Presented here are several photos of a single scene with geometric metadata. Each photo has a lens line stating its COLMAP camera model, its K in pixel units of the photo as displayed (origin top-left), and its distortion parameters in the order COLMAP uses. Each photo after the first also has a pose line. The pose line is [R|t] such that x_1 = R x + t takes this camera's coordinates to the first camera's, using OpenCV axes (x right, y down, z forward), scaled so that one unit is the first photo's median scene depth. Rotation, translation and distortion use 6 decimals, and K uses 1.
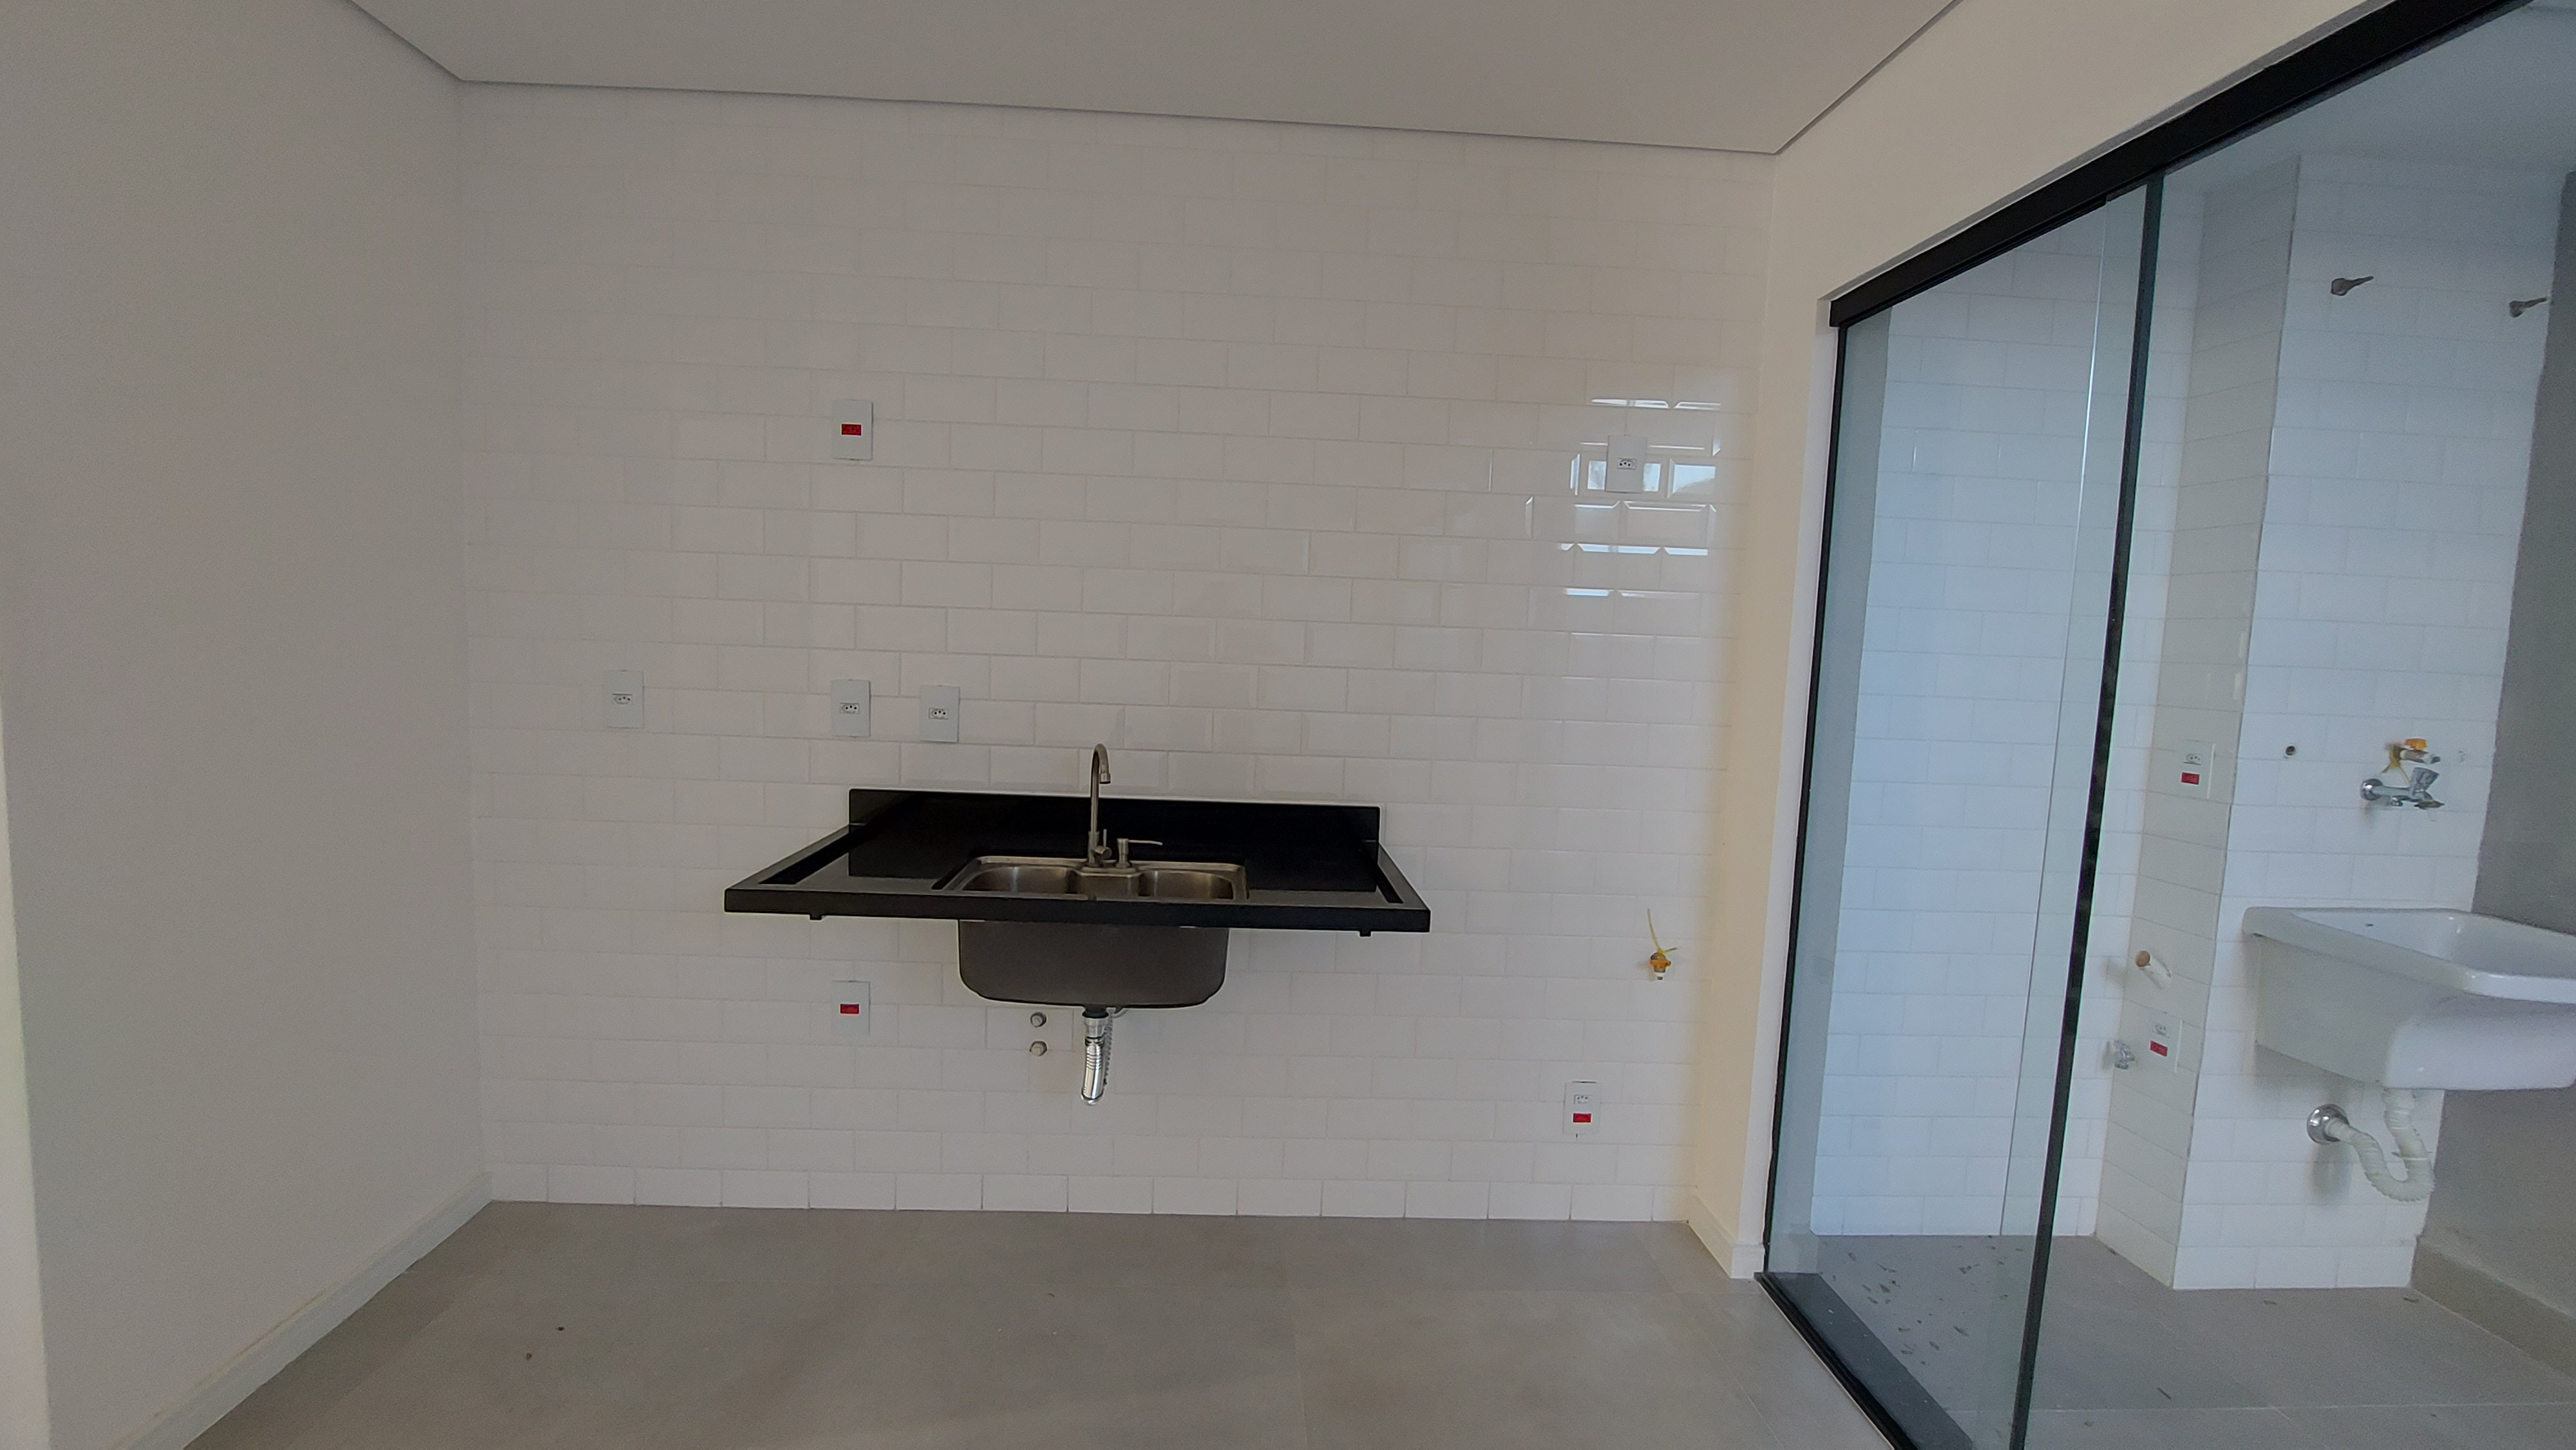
lens RADIAL K [[1029.2, 0, 1288.0], [0, 1029.2, 725.0], [0, 0, 1]] dist [0.000264, -0.000065]
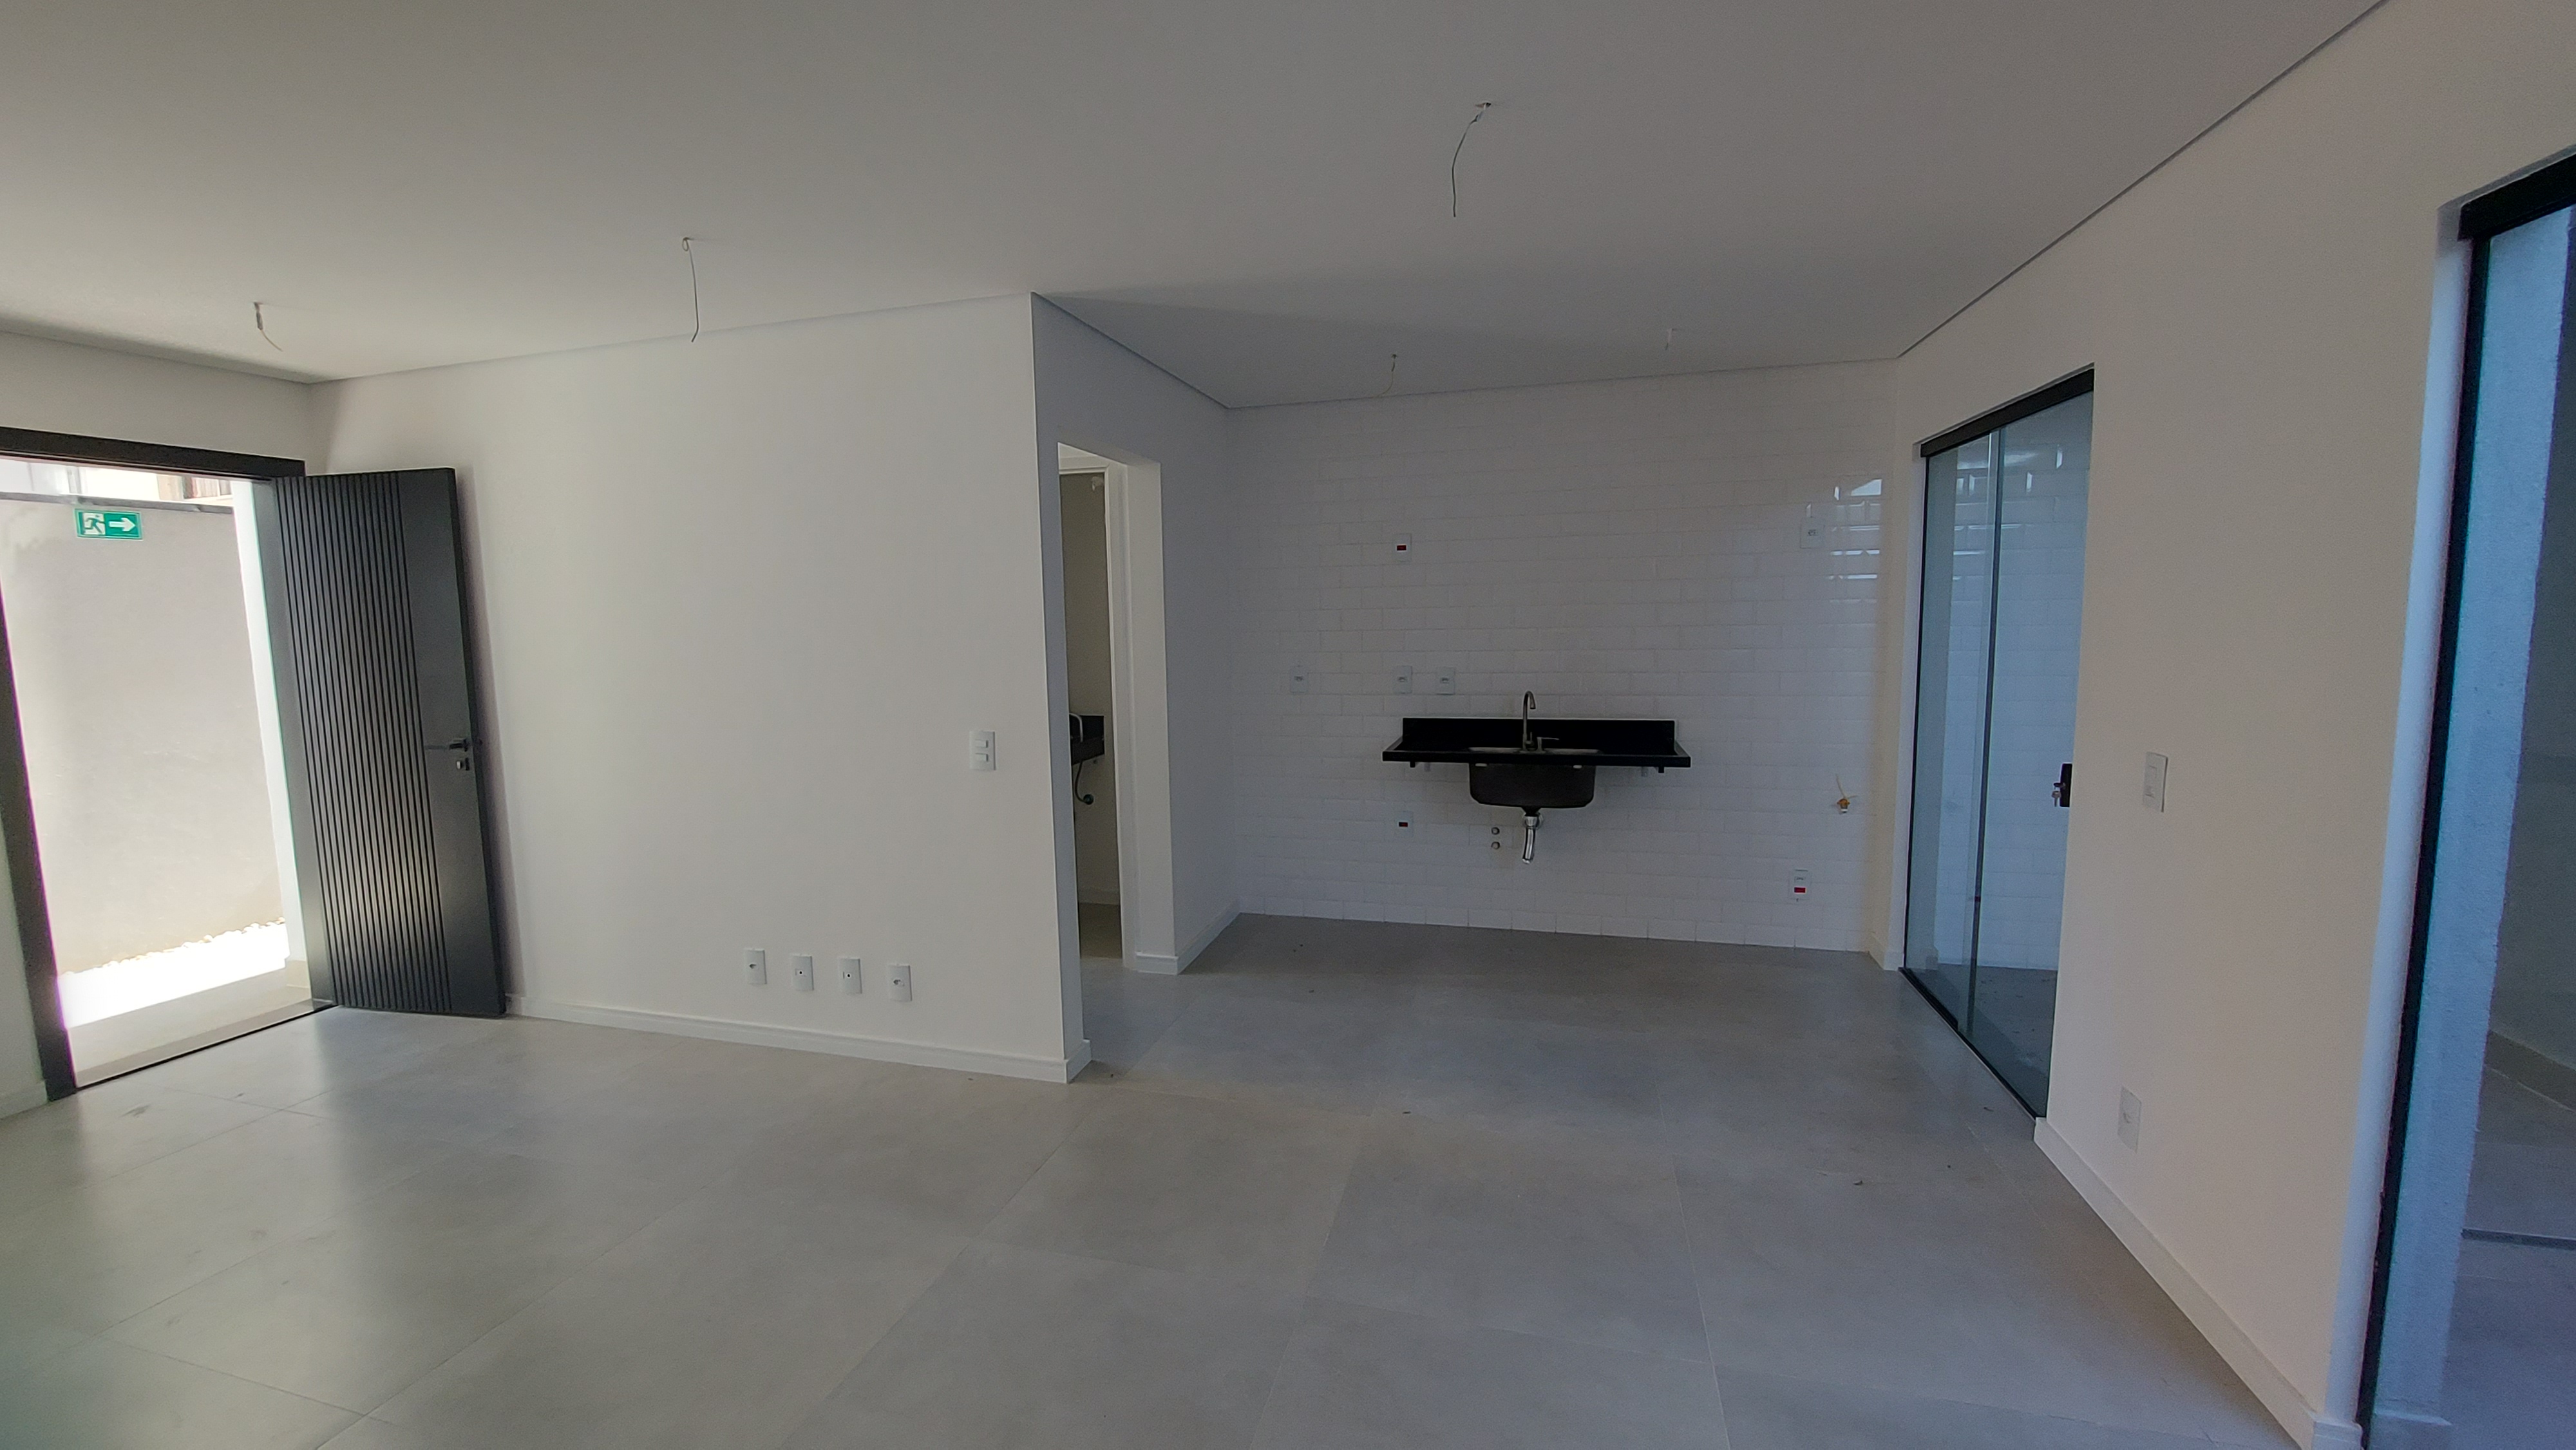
lens RADIAL K [[963.4, 0, 1288.0], [0, 963.4, 725.0], [0, 0, 1]] dist [0.001746, 0.000047]
pose [[0.940790, -0.020431, -0.338375, 0.019071], [0.028030, 0.999452, 0.017586, 0.036800], [0.337830, -0.026030, 0.940847, -0.969309]]
